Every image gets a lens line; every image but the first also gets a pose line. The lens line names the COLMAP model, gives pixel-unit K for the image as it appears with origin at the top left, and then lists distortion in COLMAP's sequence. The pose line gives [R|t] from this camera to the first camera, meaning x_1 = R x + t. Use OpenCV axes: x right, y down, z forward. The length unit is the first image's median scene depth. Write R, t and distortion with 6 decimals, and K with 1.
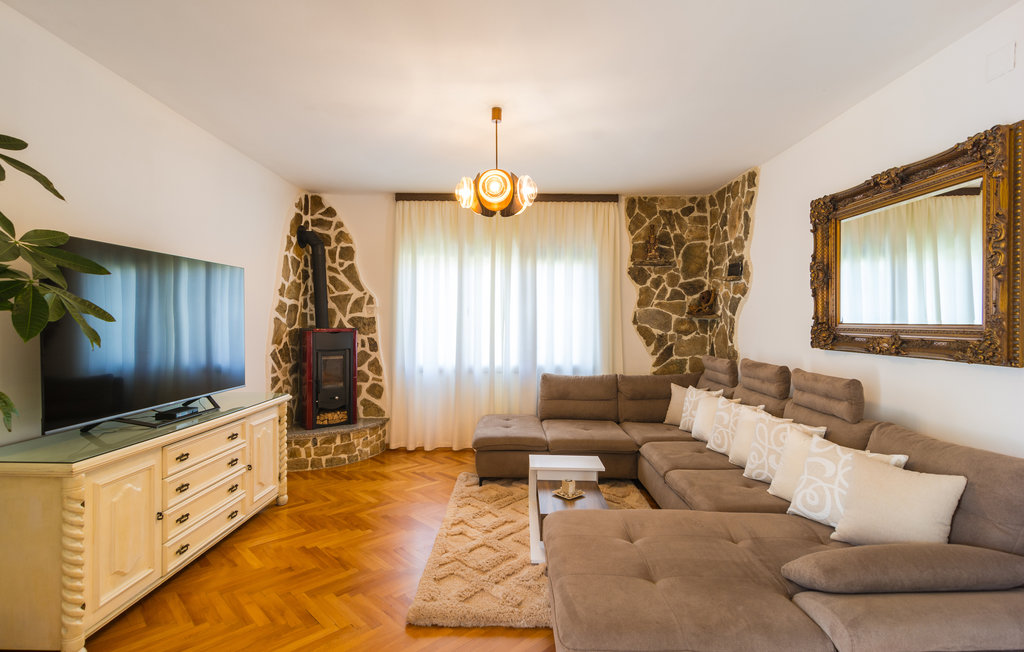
lens RADIAL K [[489.0, 0, 512.1], [0, 489.0, 325.7], [0, 0, 1]] dist [-0.000540, -0.000326]
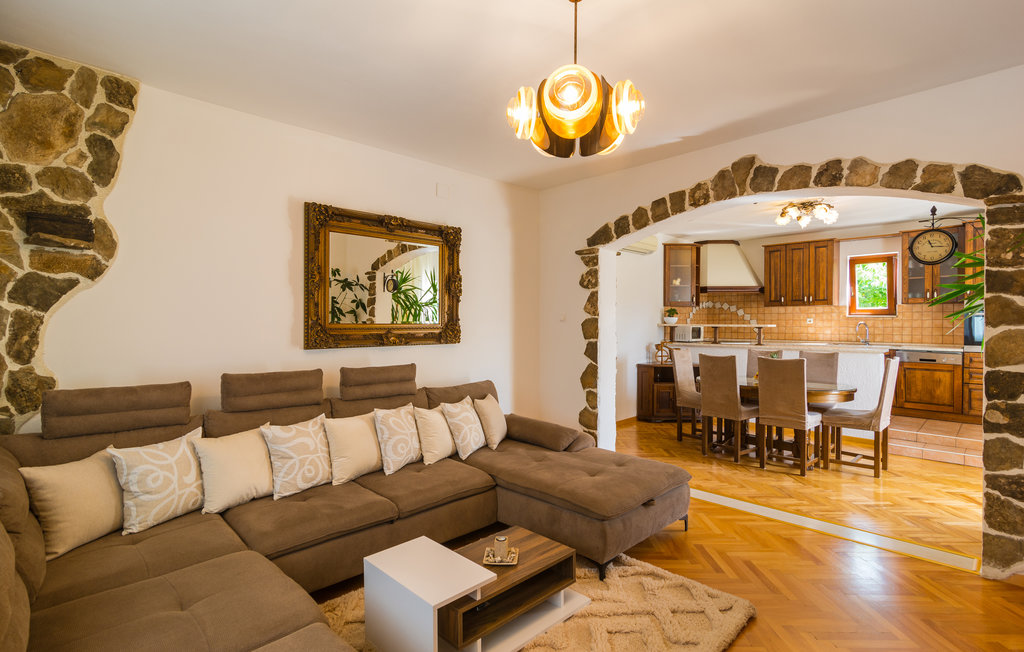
lens RADIAL K [[489.0, 0, 511.4], [0, 489.0, 325.5], [0, 0, 1]] dist [-0.000540, -0.000326]
pose [[-0.708489, -0.011489, 0.705629, -0.282449], [0.001932, 0.999832, 0.018220, -0.014395], [-0.705719, 0.014272, -0.708348, 1.036917]]
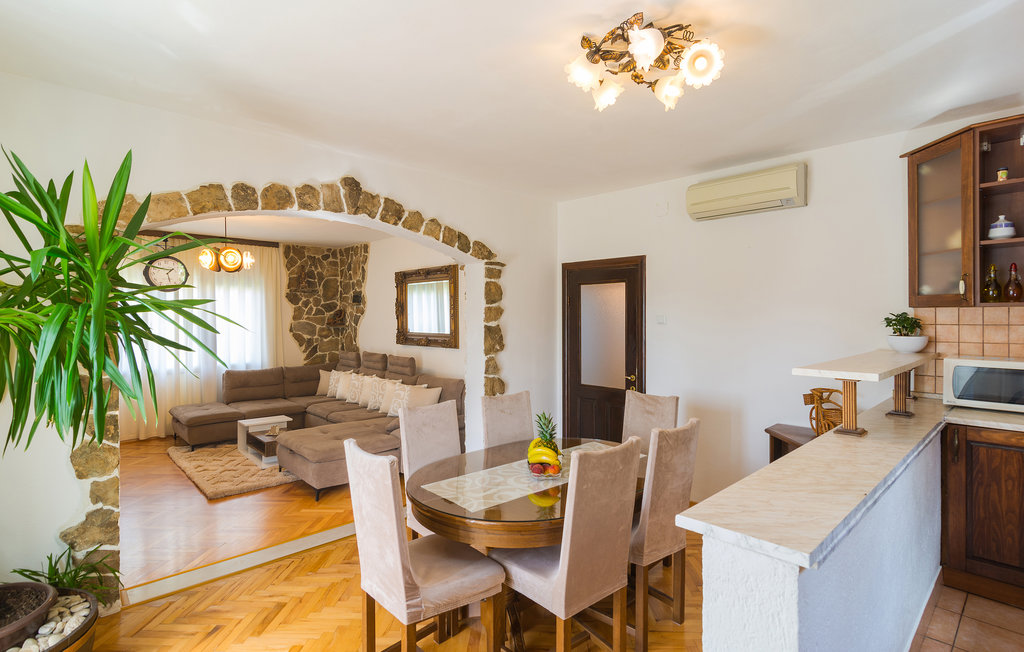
lens RADIAL K [[489.0, 0, 510.7], [0, 489.0, 325.1], [0, 0, 1]] dist [-0.000540, -0.000326]
pose [[0.720485, -0.017170, 0.693258, -0.332355], [0.012496, 0.999853, 0.011777, -0.037885], [-0.693358, 0.000178, 0.720593, -0.582070]]
